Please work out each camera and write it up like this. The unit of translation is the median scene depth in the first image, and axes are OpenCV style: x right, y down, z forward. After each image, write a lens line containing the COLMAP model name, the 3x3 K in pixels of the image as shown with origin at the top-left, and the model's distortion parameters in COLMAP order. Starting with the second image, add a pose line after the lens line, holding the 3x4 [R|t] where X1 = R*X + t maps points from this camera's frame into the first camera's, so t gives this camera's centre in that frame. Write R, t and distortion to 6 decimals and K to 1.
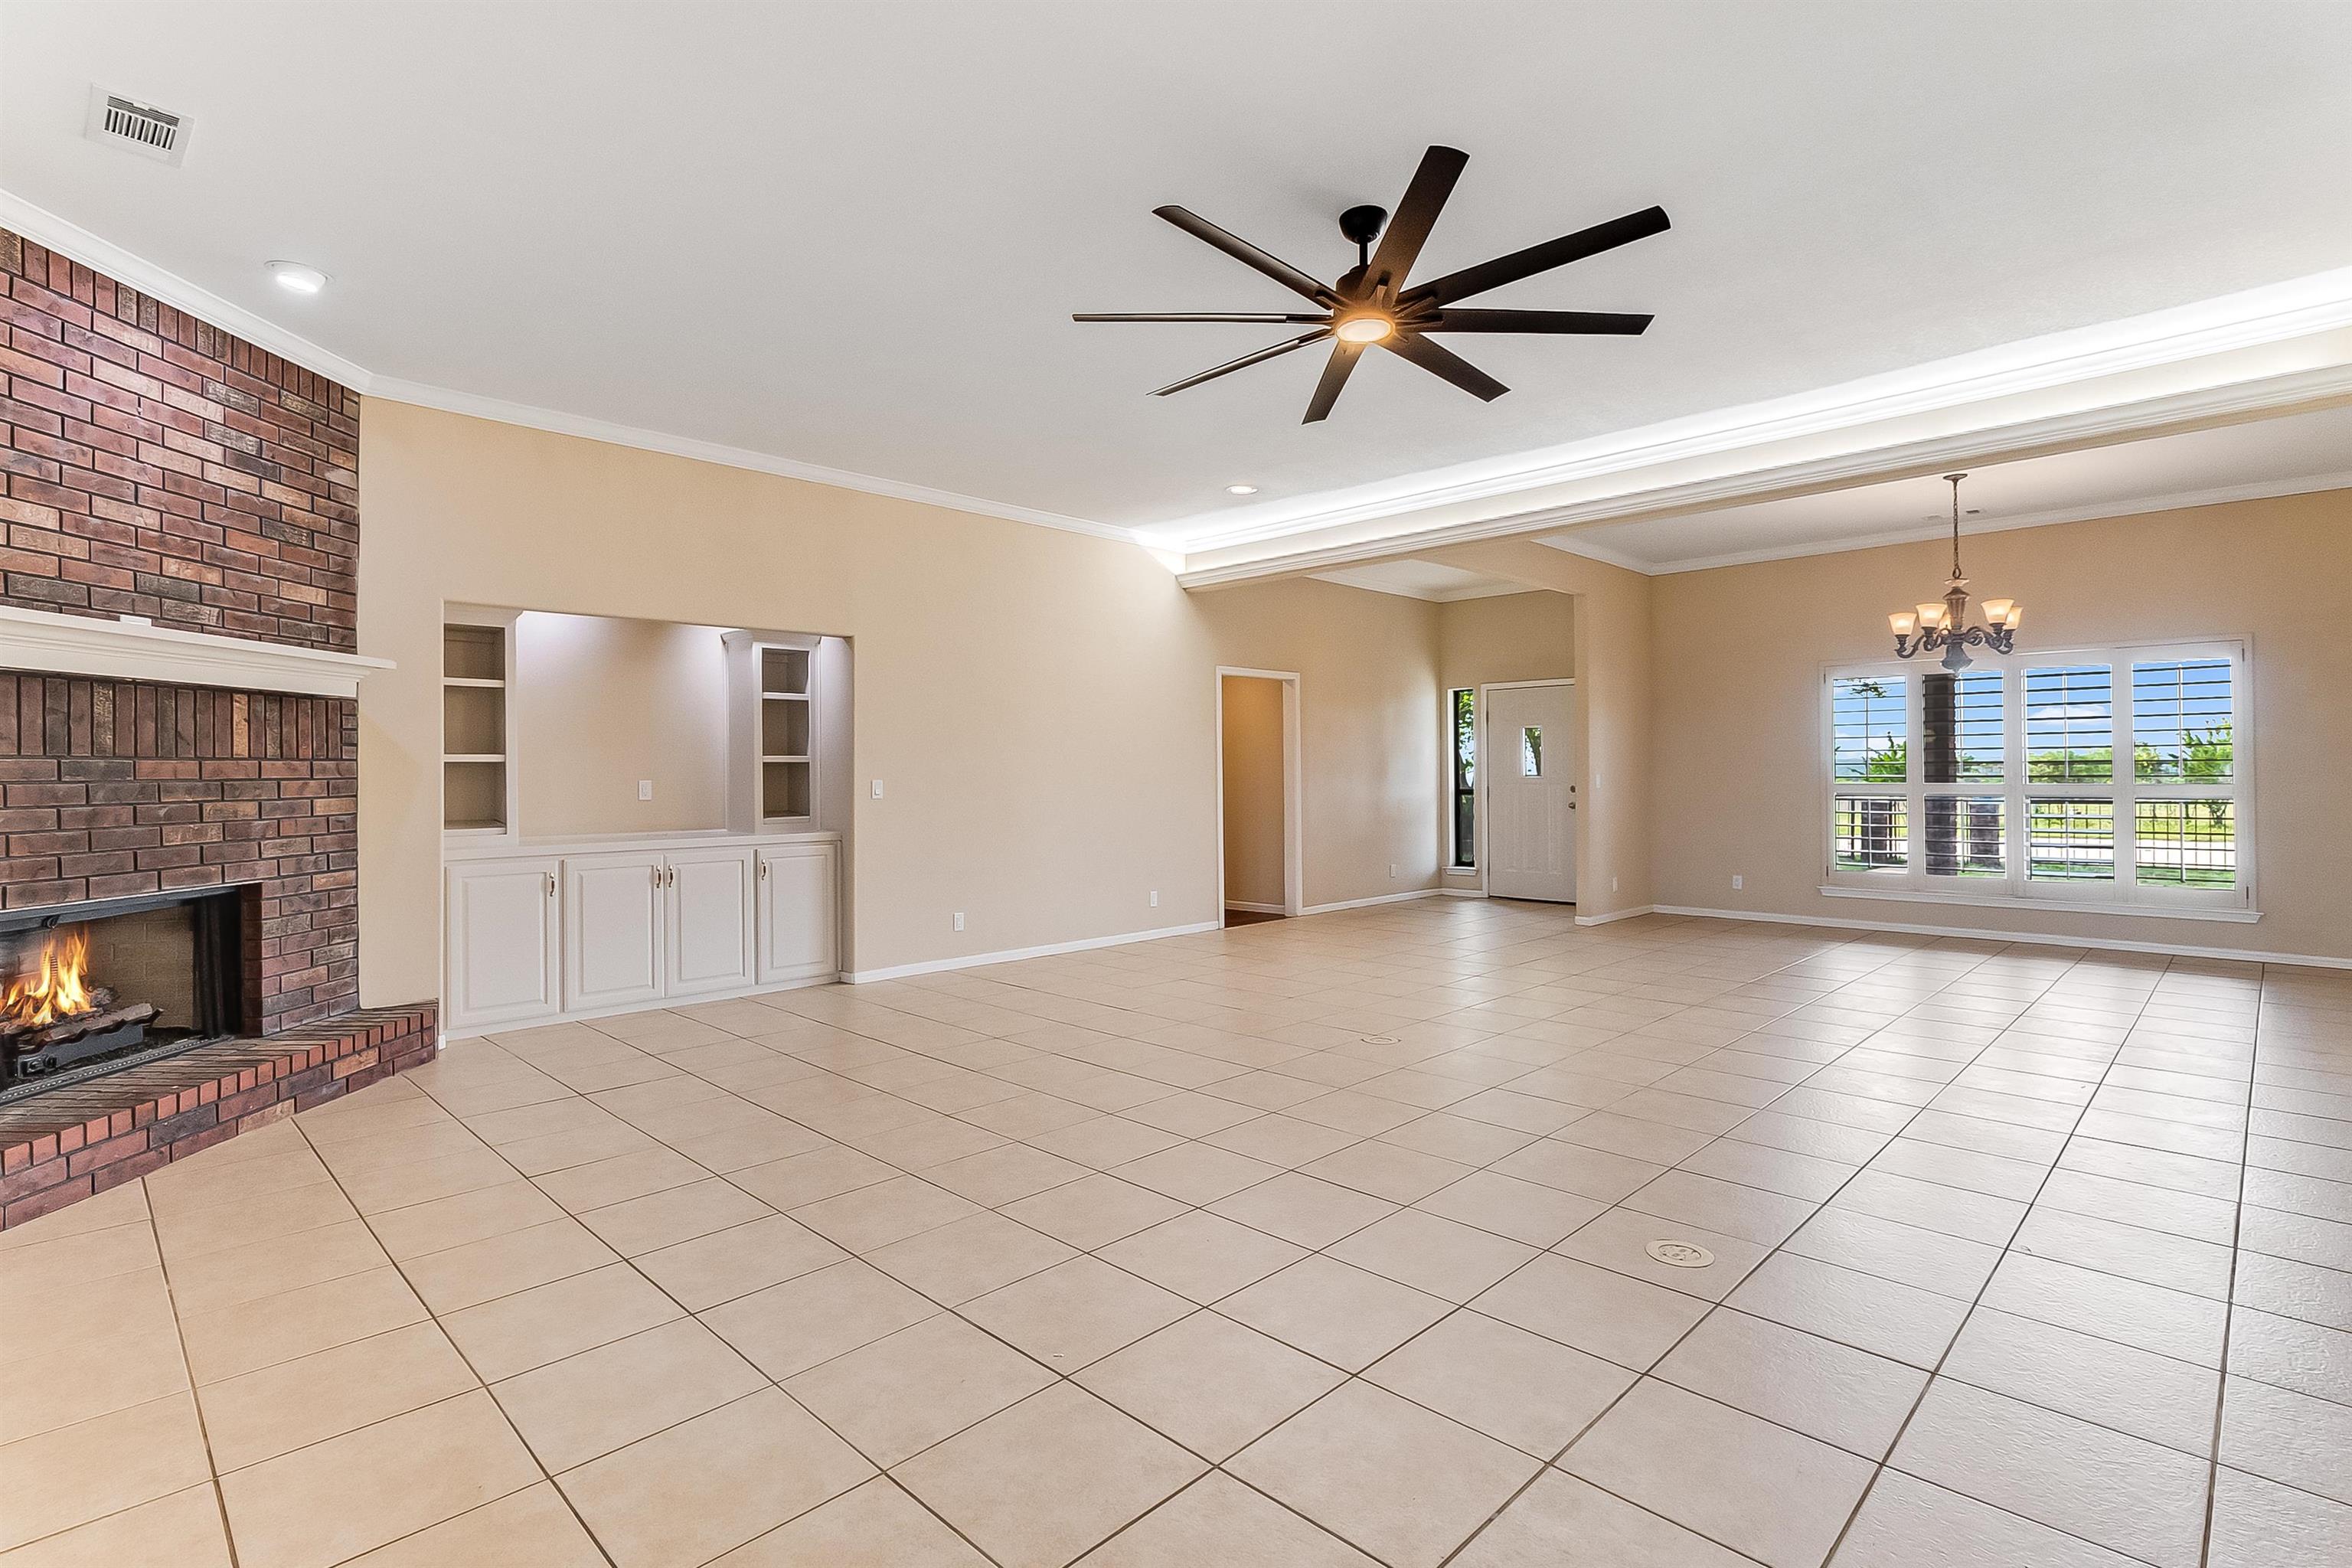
lens RADIAL K [[1121.1, 0, 1175.9], [0, 1121.1, 764.0], [0, 0, 1]] dist [-0.008295, 0.000621]
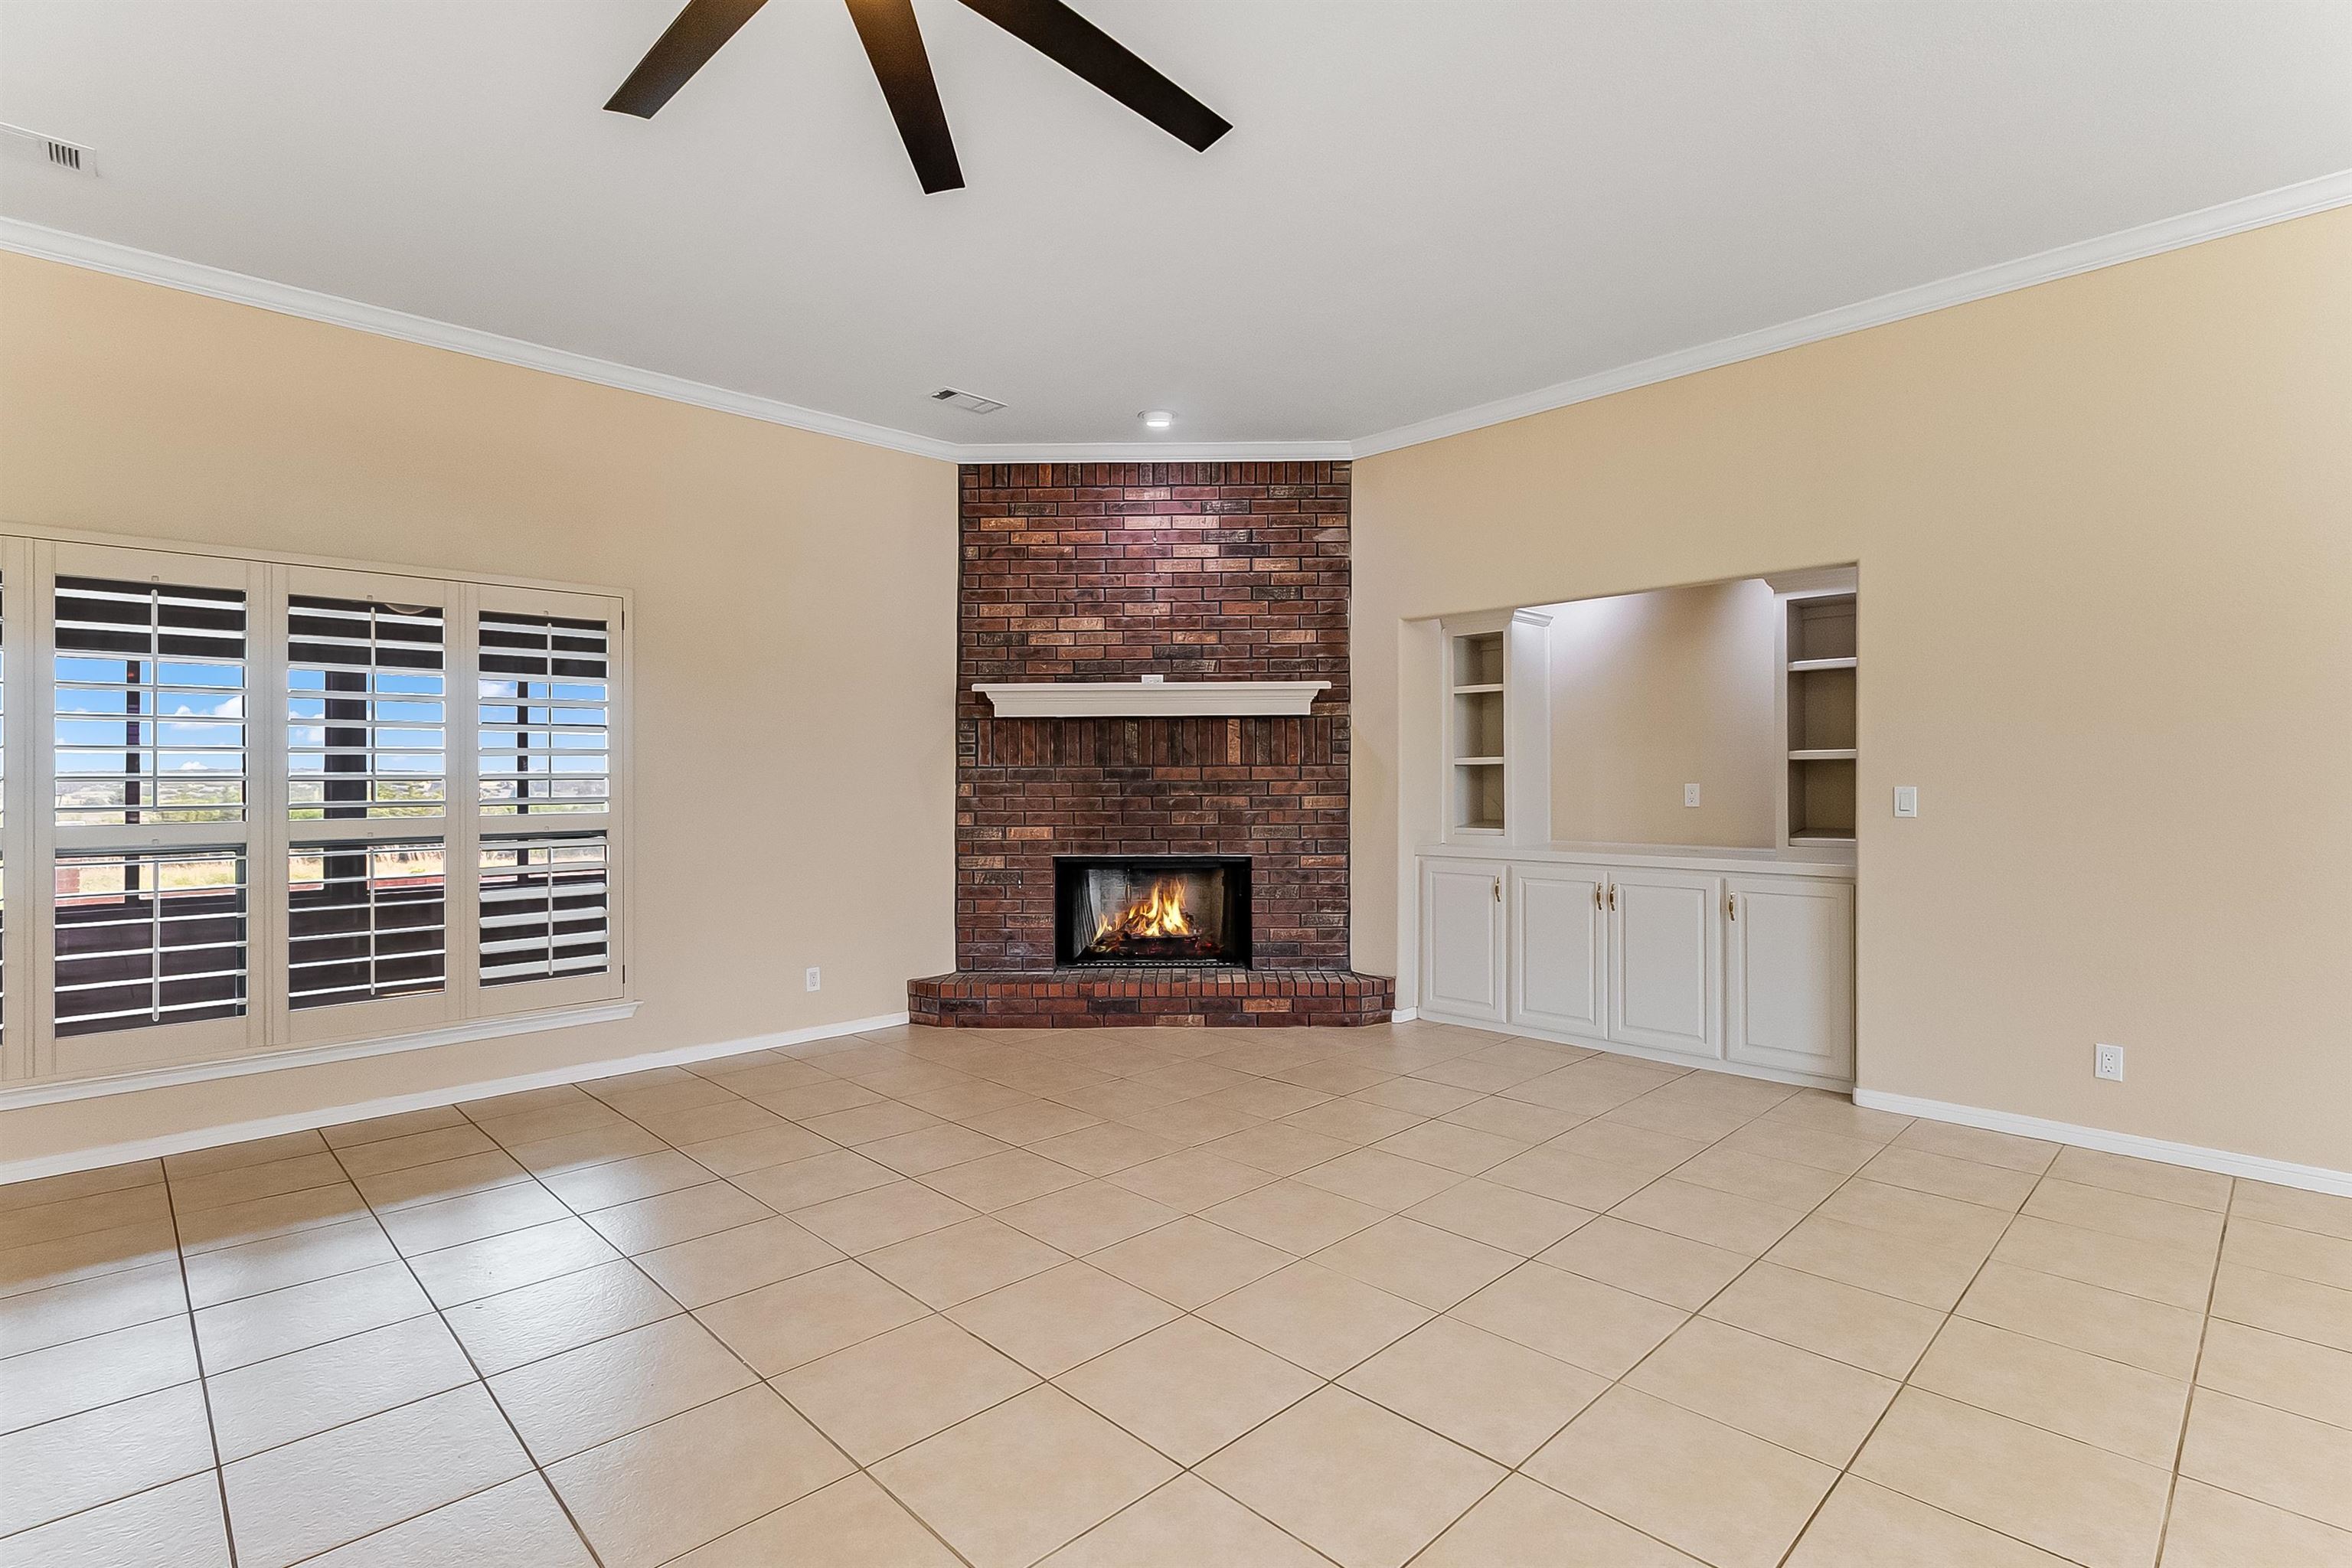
lens RADIAL K [[1121.1, 0, 1233.9], [0, 1121.1, 778.9], [0, 0, 1]] dist [-0.008295, 0.000621]
pose [[-0.022743, 0.004362, -0.999732, 0.525450], [0.010644, 0.999935, 0.004121, 0.005834], [0.999685, -0.010547, -0.022788, 0.977136]]
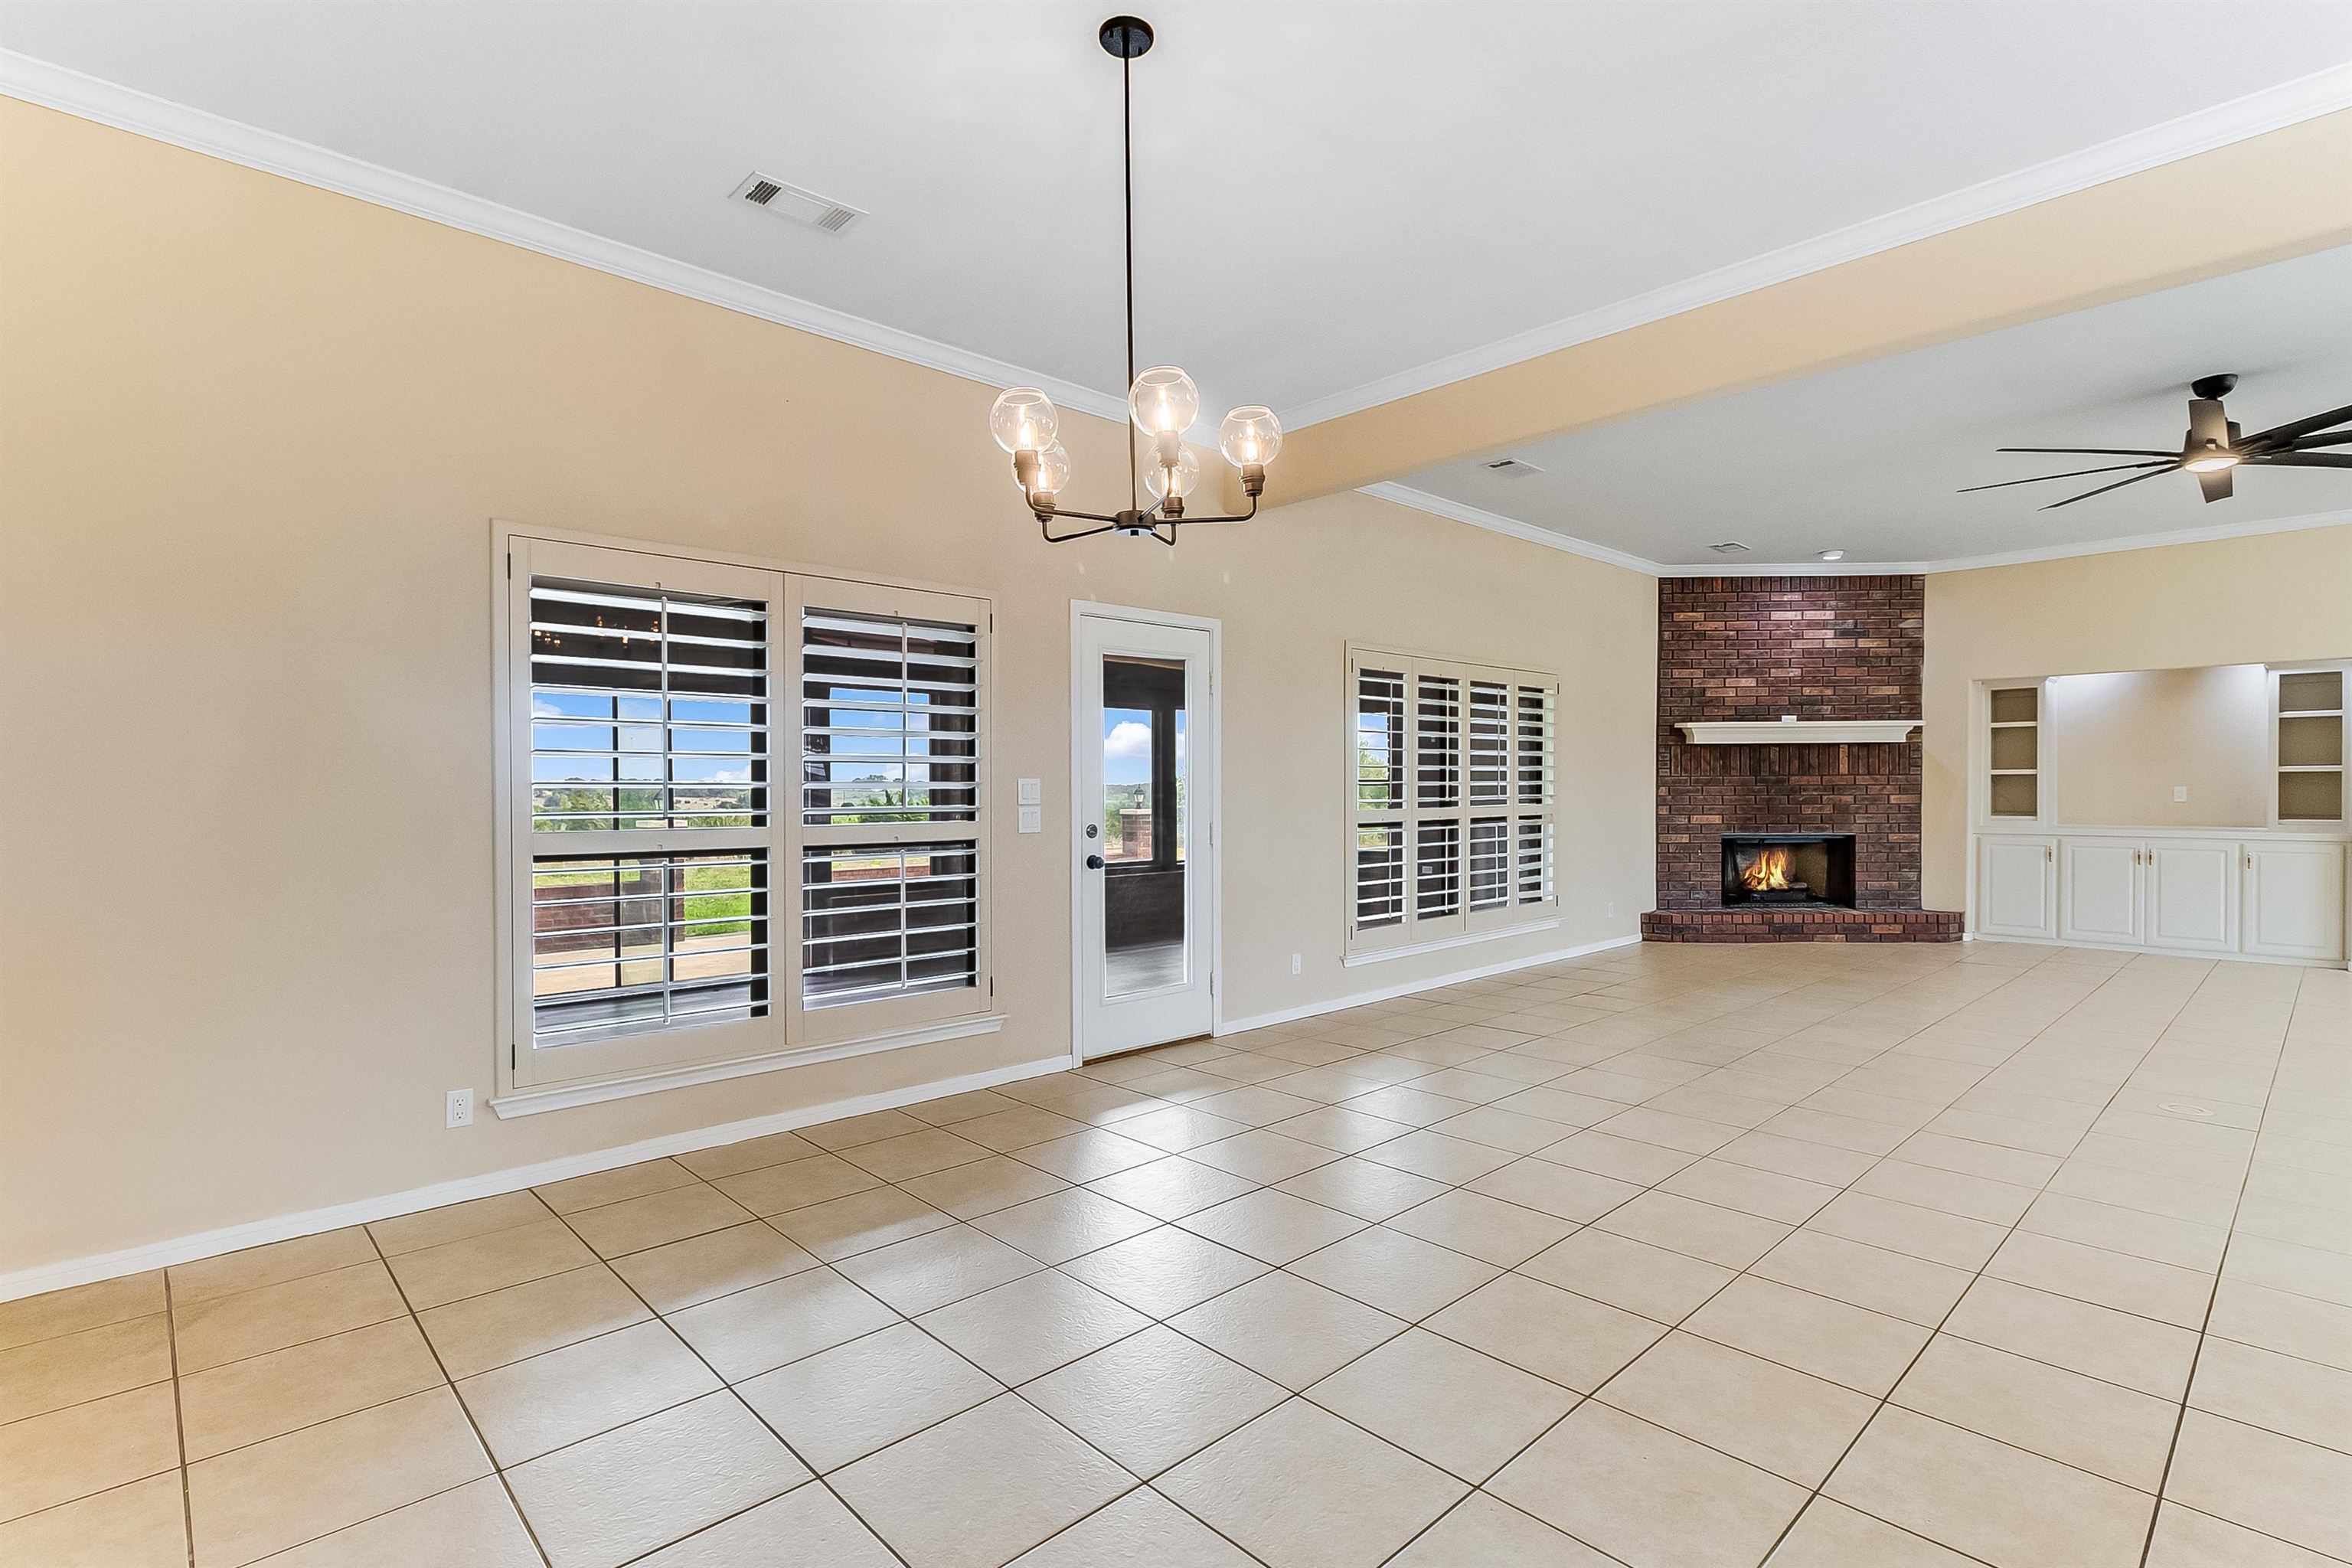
lens RADIAL K [[1121.1, 0, 1173.7], [0, 1121.1, 805.5], [0, 0, 1]] dist [-0.008295, 0.000621]
pose [[-0.053684, 0.024766, -0.998251, 1.279281], [0.012941, 0.999626, 0.024104, -0.013854], [0.998474, -0.011624, -0.053985, -0.148562]]
